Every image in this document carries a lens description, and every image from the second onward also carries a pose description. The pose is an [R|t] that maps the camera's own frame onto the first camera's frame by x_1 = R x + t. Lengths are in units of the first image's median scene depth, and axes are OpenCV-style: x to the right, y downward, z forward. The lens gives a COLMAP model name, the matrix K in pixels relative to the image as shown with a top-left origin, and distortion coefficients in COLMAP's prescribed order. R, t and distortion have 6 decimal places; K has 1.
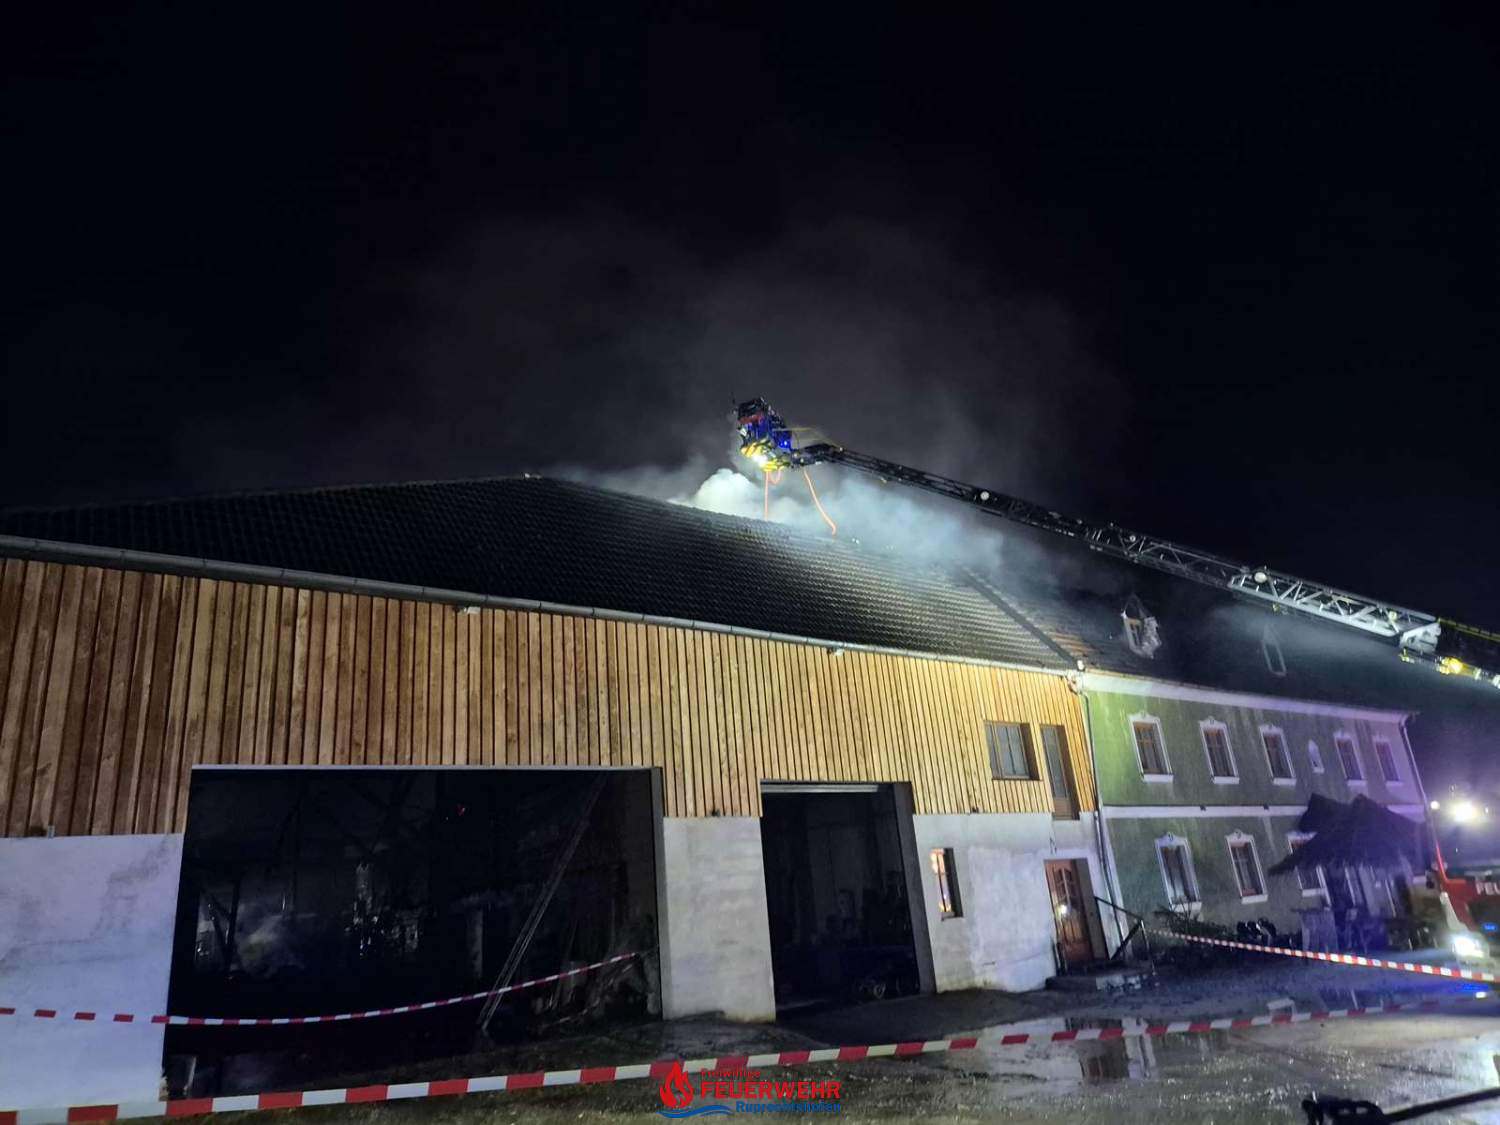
lens RADIAL K [[990.7, 0, 751.2], [0, 990.7, 568.3], [0, 0, 1]] dist [0.063758, -0.035652]
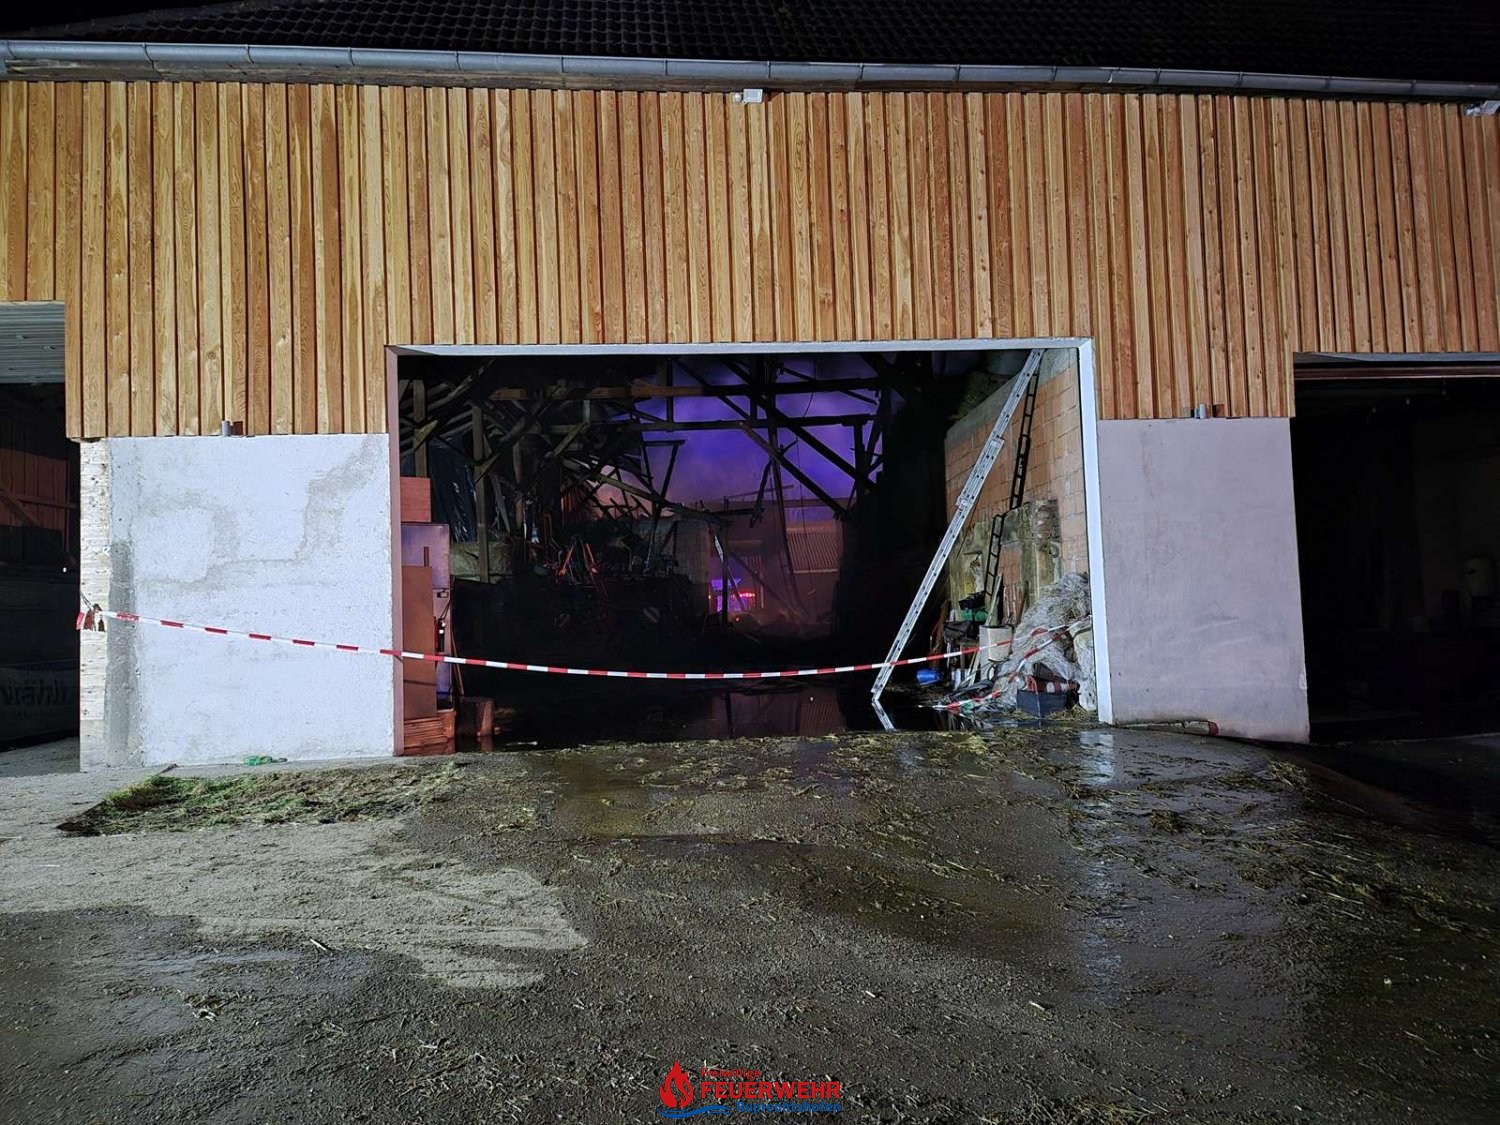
lens RADIAL K [[990.7, 0, 751.0], [0, 990.7, 548.7], [0, 0, 1]] dist [0.063758, -0.035652]
pose [[0.855485, 0.024371, -0.517254, 0.045841], [0.130943, 0.956247, 0.261621, 0.130045], [0.500999, -0.291543, 0.814864, 0.352890]]
